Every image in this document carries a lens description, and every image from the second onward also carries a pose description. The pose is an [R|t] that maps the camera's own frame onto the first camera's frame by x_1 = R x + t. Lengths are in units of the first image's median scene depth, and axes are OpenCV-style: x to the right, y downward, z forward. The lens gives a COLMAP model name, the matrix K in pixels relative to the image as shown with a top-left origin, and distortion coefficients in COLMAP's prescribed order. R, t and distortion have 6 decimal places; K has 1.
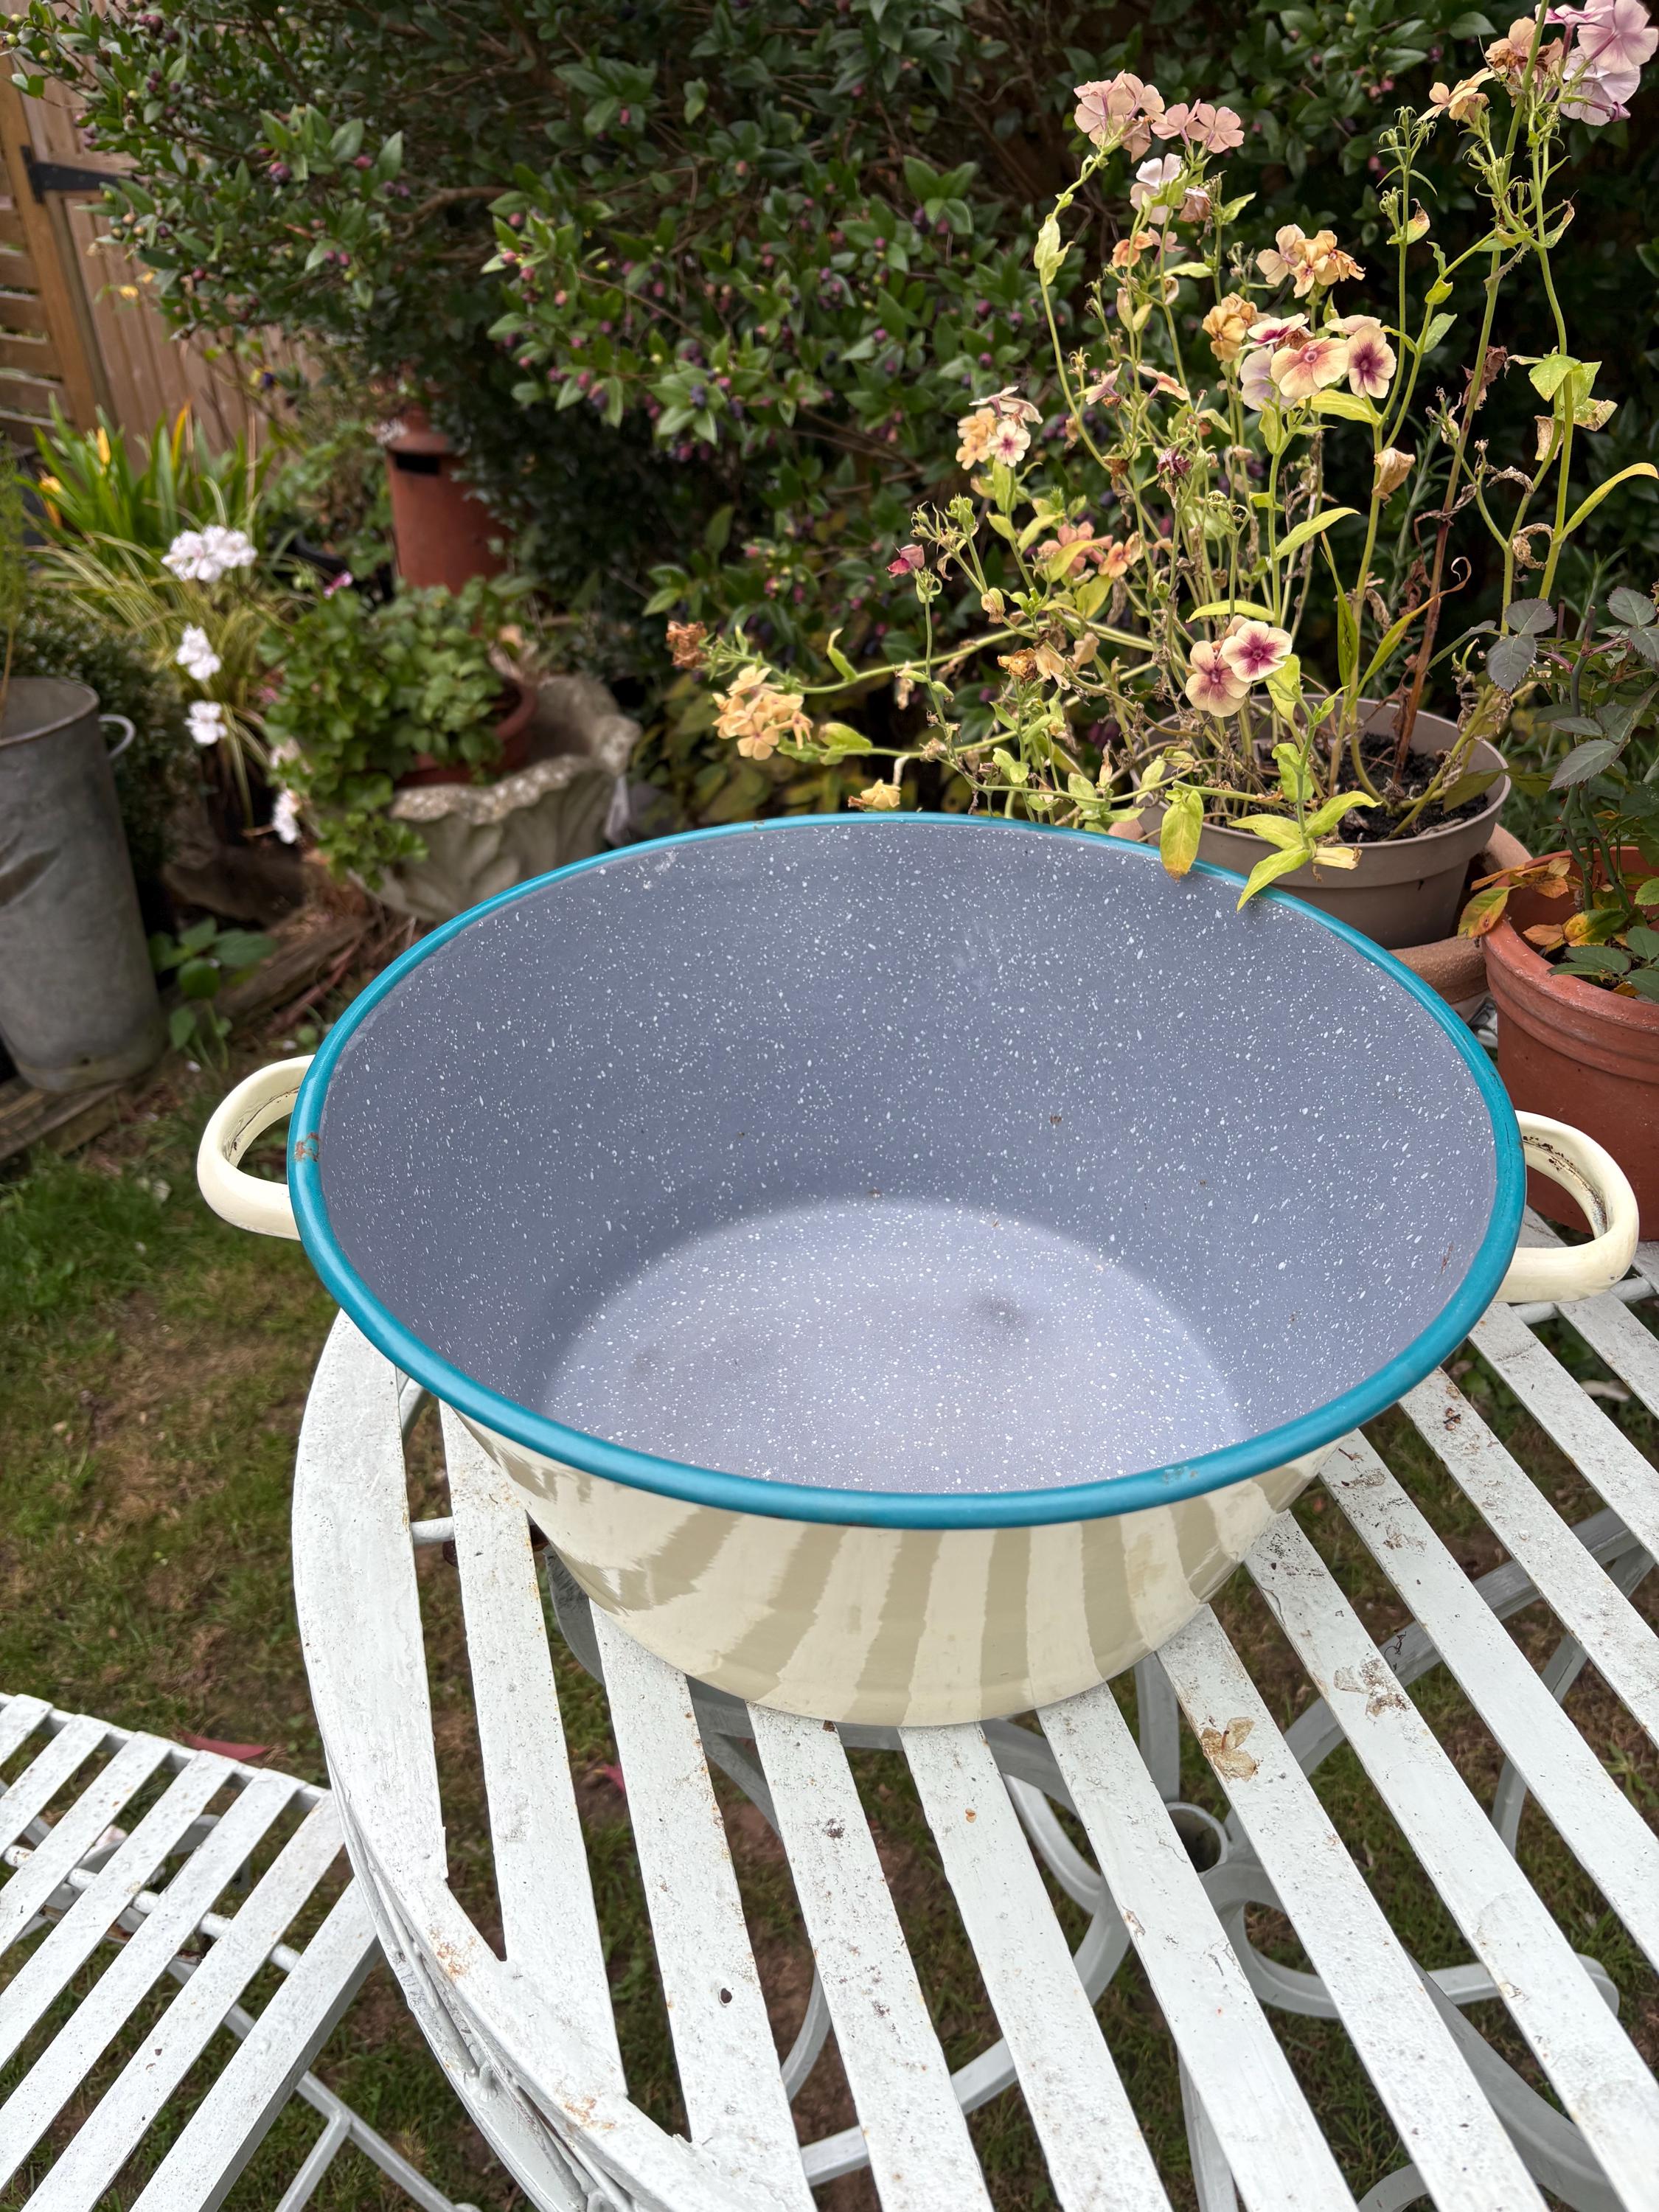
lens RADIAL K [[1711.6, 0, 864.2], [0, 1711.6, 1106.2], [0, 0, 1]] dist [0.003154, -0.004708]
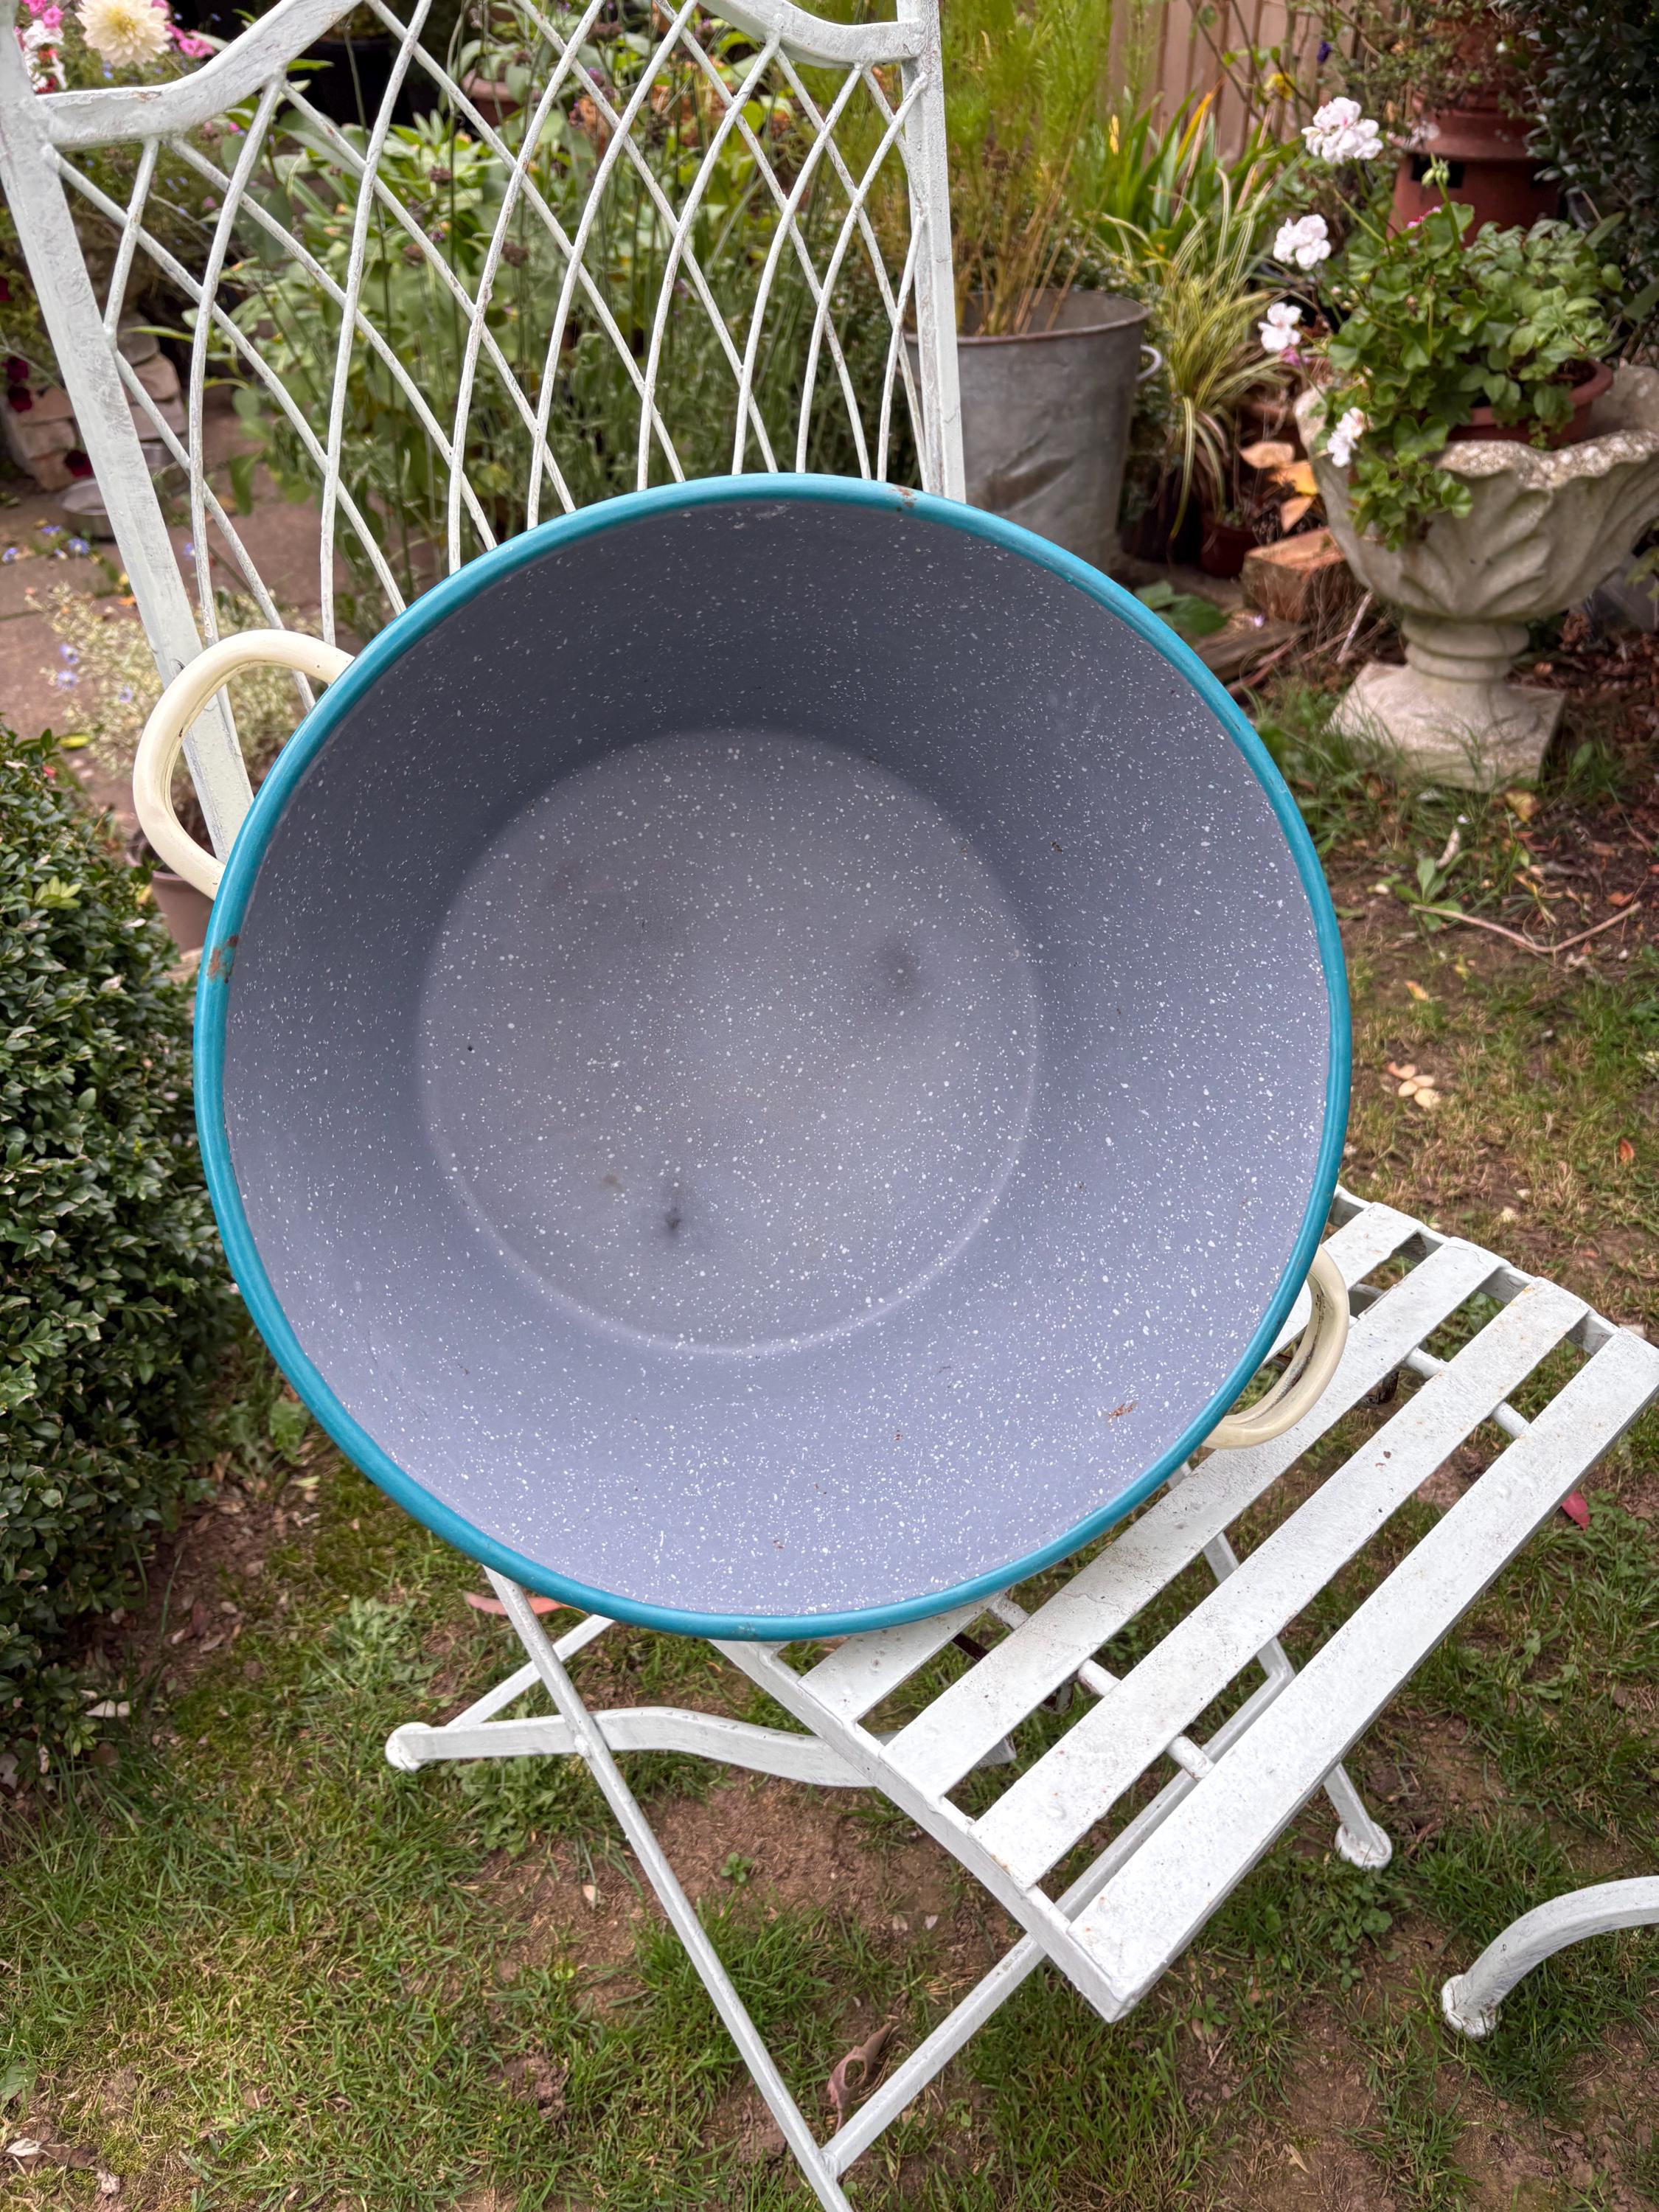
lens RADIAL K [[1724.9, 0, 829.5], [0, 1724.9, 1106.0], [0, 0, 1]] dist [-0.029245, 0.037080]
pose [[0.918710, 0.240710, -0.313098, -0.205636], [-0.234067, 0.970414, 0.059241, 0.183717], [0.318095, 0.018861, 0.947871, 0.035676]]
